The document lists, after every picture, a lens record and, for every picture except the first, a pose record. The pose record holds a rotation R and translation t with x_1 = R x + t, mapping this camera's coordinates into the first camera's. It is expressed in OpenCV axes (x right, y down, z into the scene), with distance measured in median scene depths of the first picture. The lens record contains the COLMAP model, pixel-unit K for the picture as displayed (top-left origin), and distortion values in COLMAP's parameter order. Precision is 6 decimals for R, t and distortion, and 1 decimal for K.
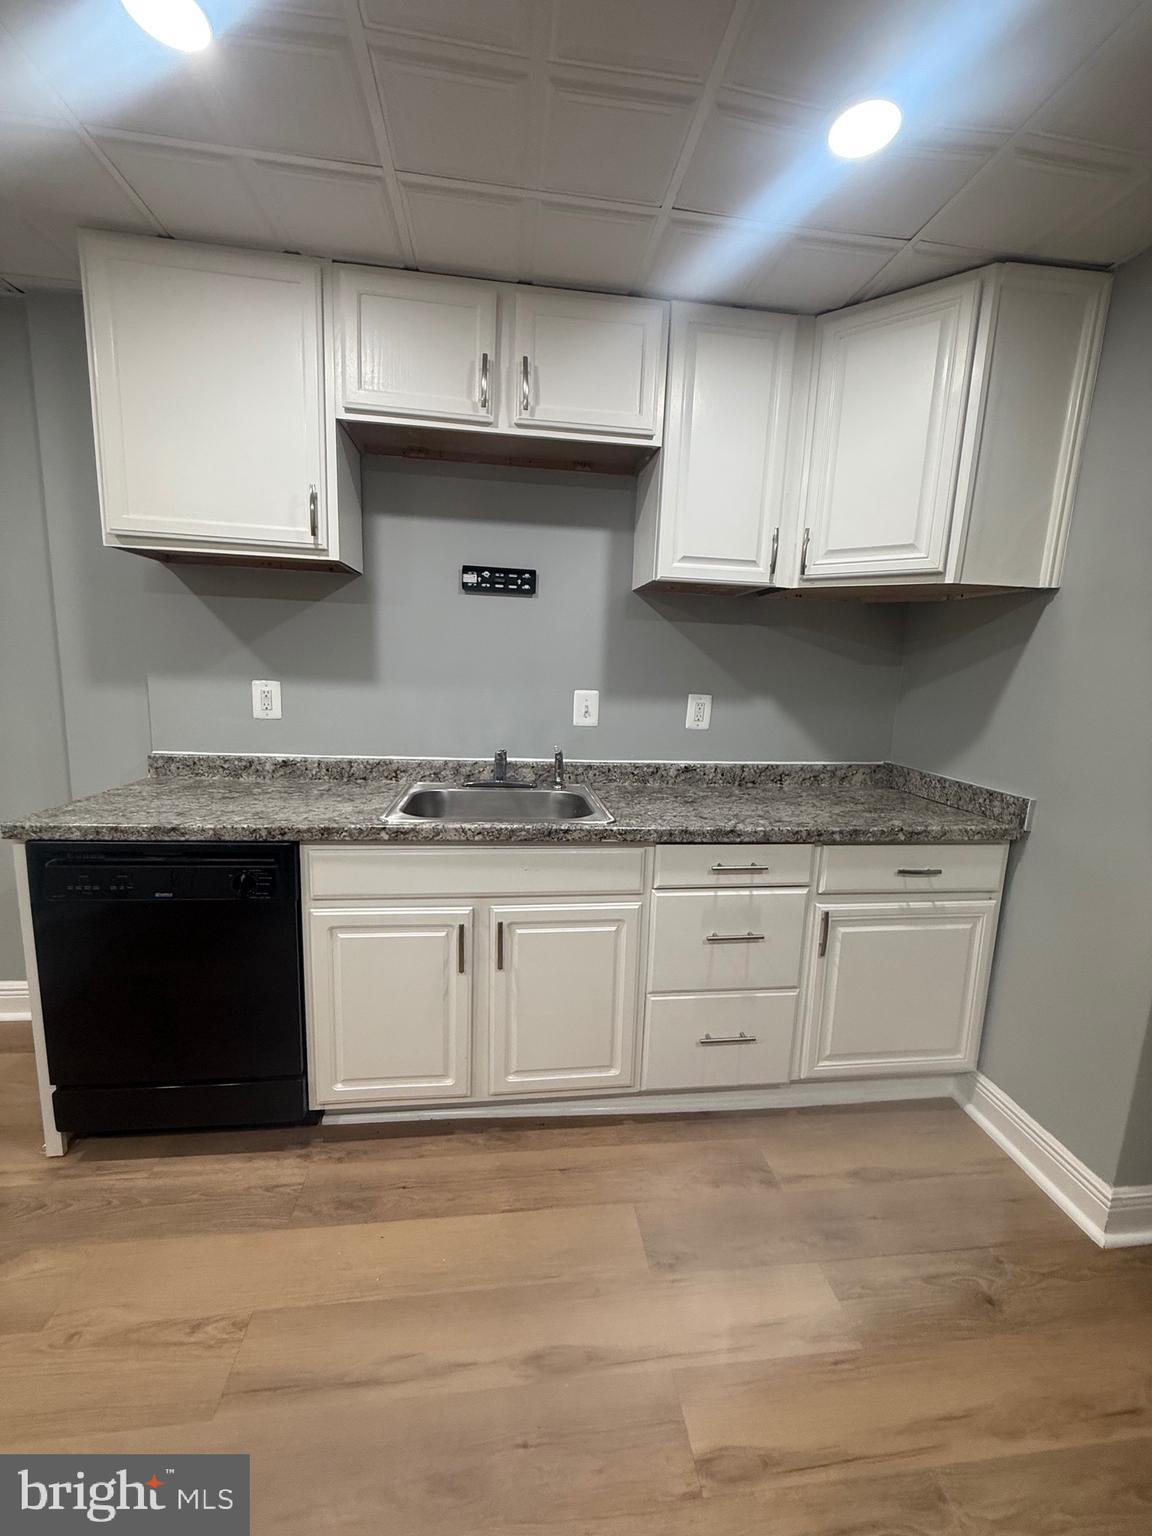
lens RADIAL K [[615.9, 0, 578.2], [0, 615.9, 766.8], [0, 0, 1]] dist [0.007463, -0.000416]
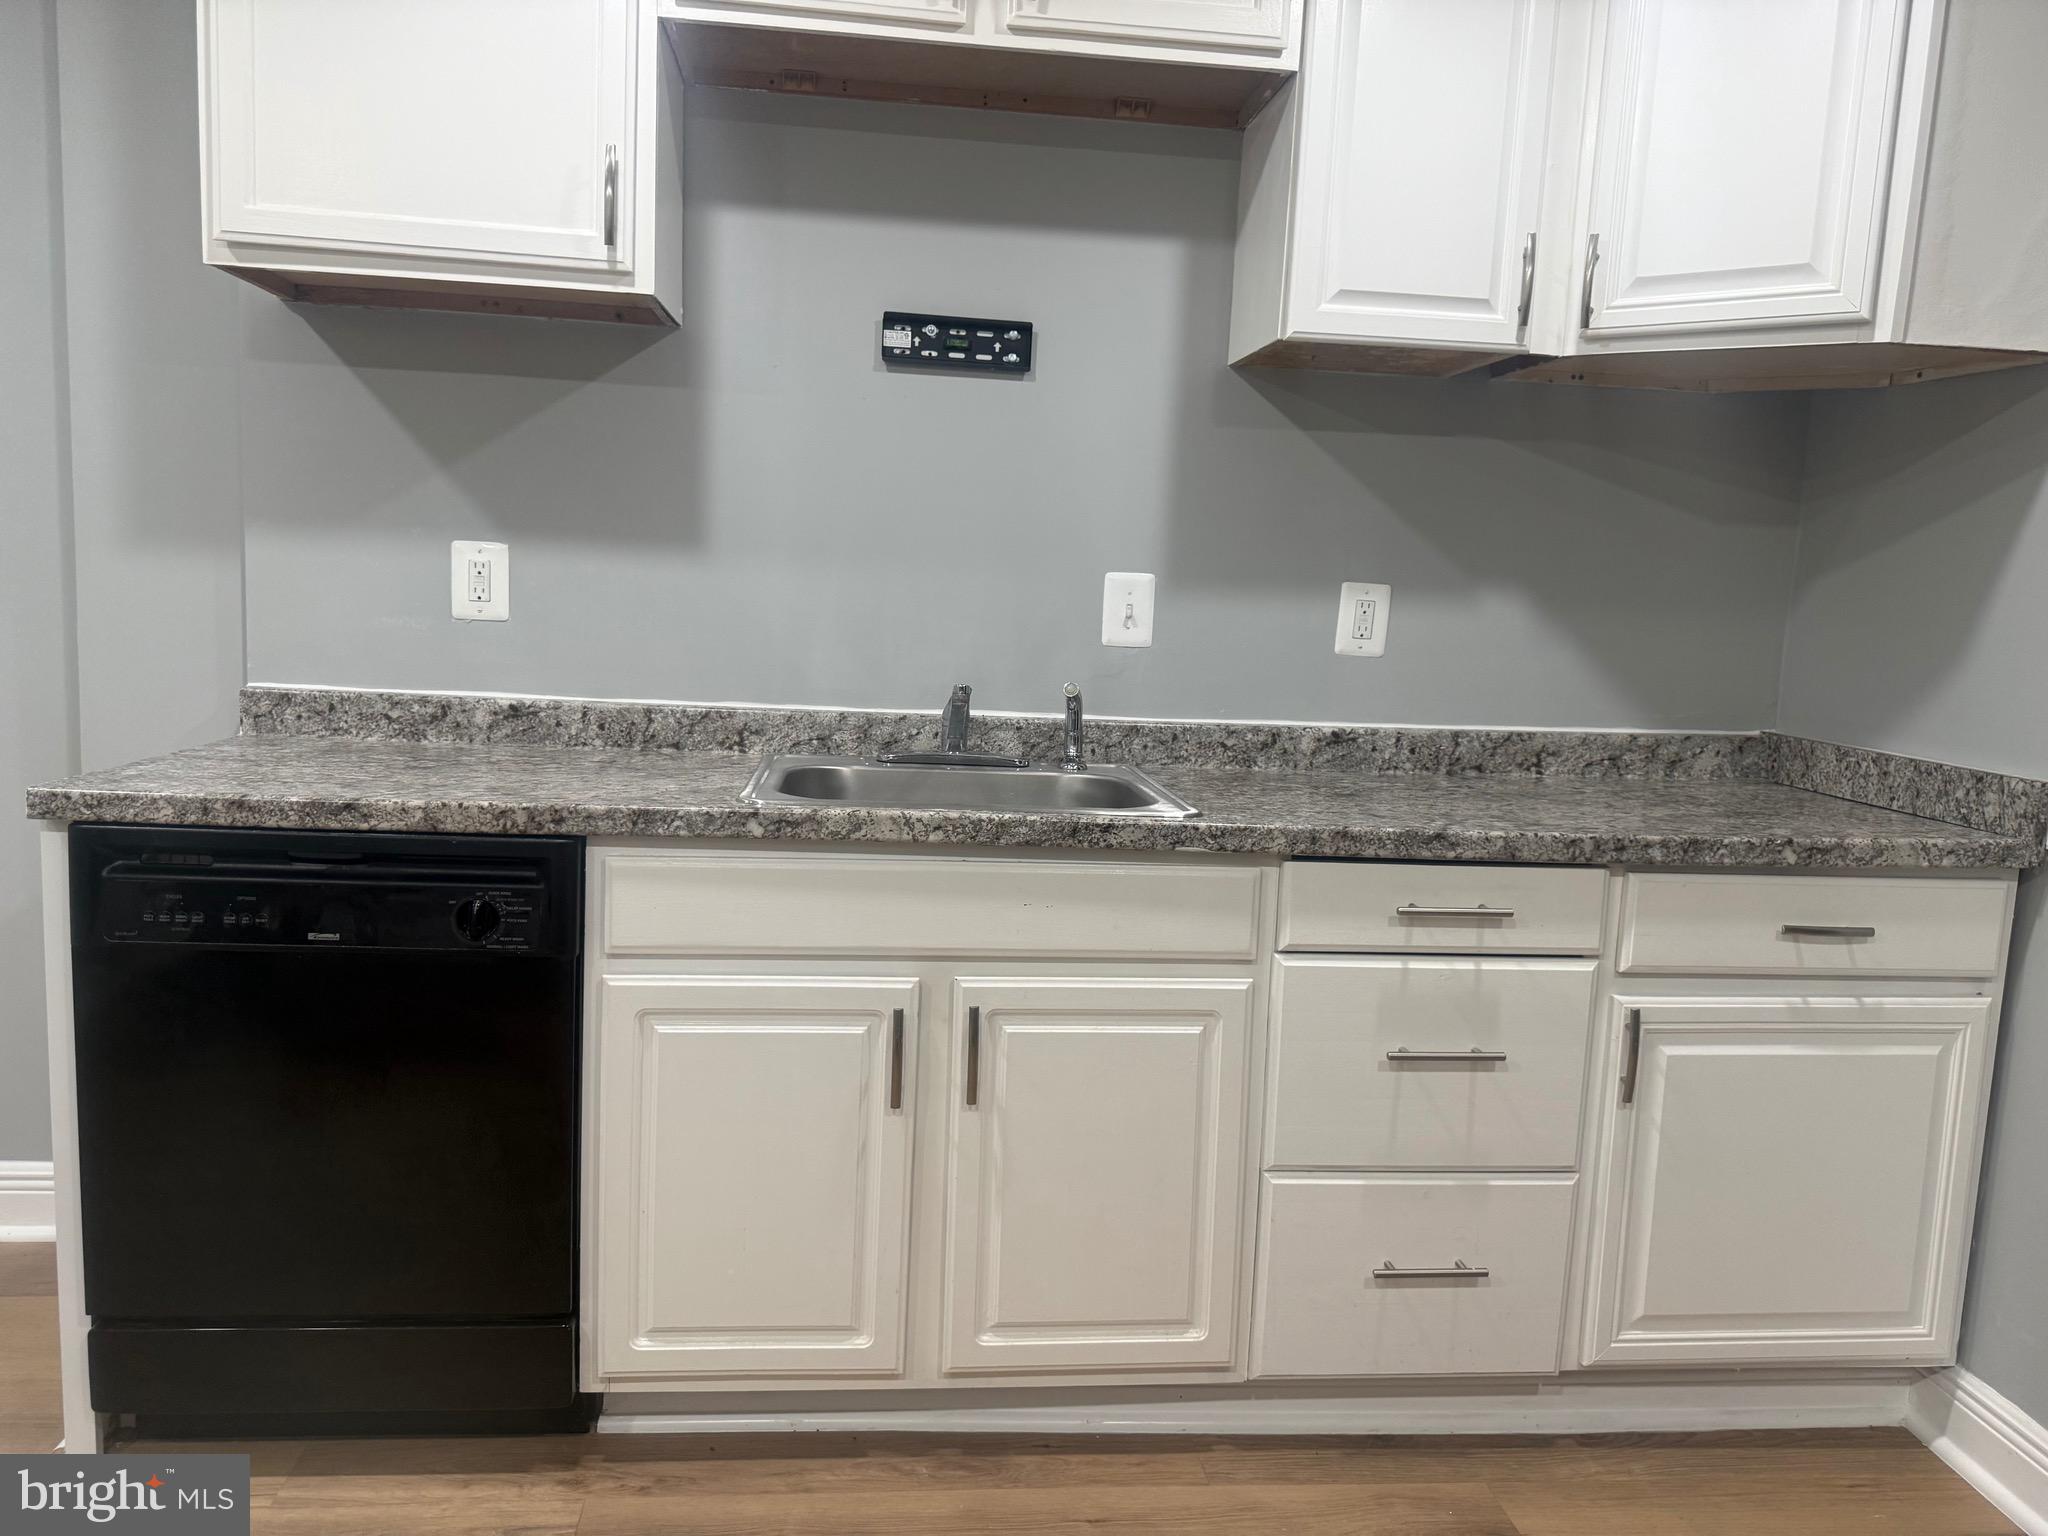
lens RADIAL K [[1459.0, 0, 1016.3], [0, 1459.0, 769.8], [0, 0, 1]] dist [0.122676, -0.189785]
pose [[0.999725, 0.010098, -0.021180, -0.063610], [-0.010808, 0.999374, -0.033681, 0.090210], [0.020826, 0.033901, 0.999208, -0.188531]]
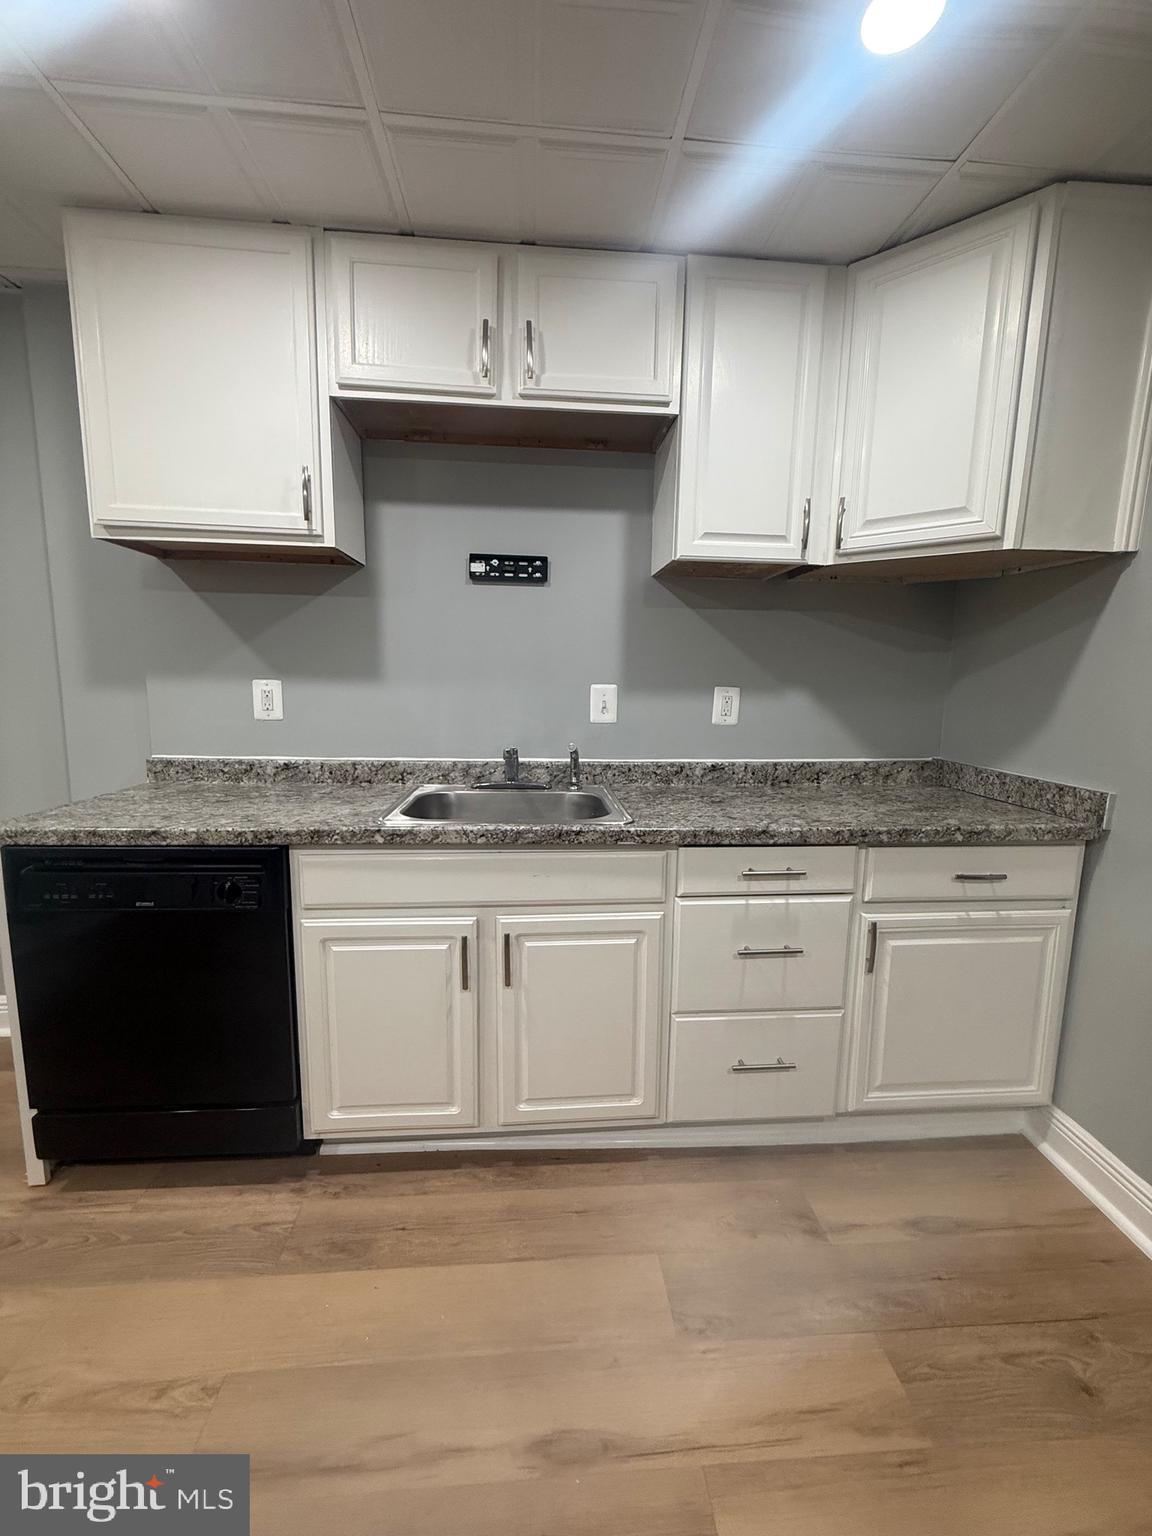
lens RADIAL K [[615.9, 0, 578.2], [0, 615.9, 766.8], [0, 0, 1]] dist [0.007463, -0.000416]
pose [[0.998634, -0.013255, -0.050538, 0.025544], [0.012242, 0.999719, -0.020308, 0.023991], [0.050793, 0.019661, 0.998516, 0.087287]]
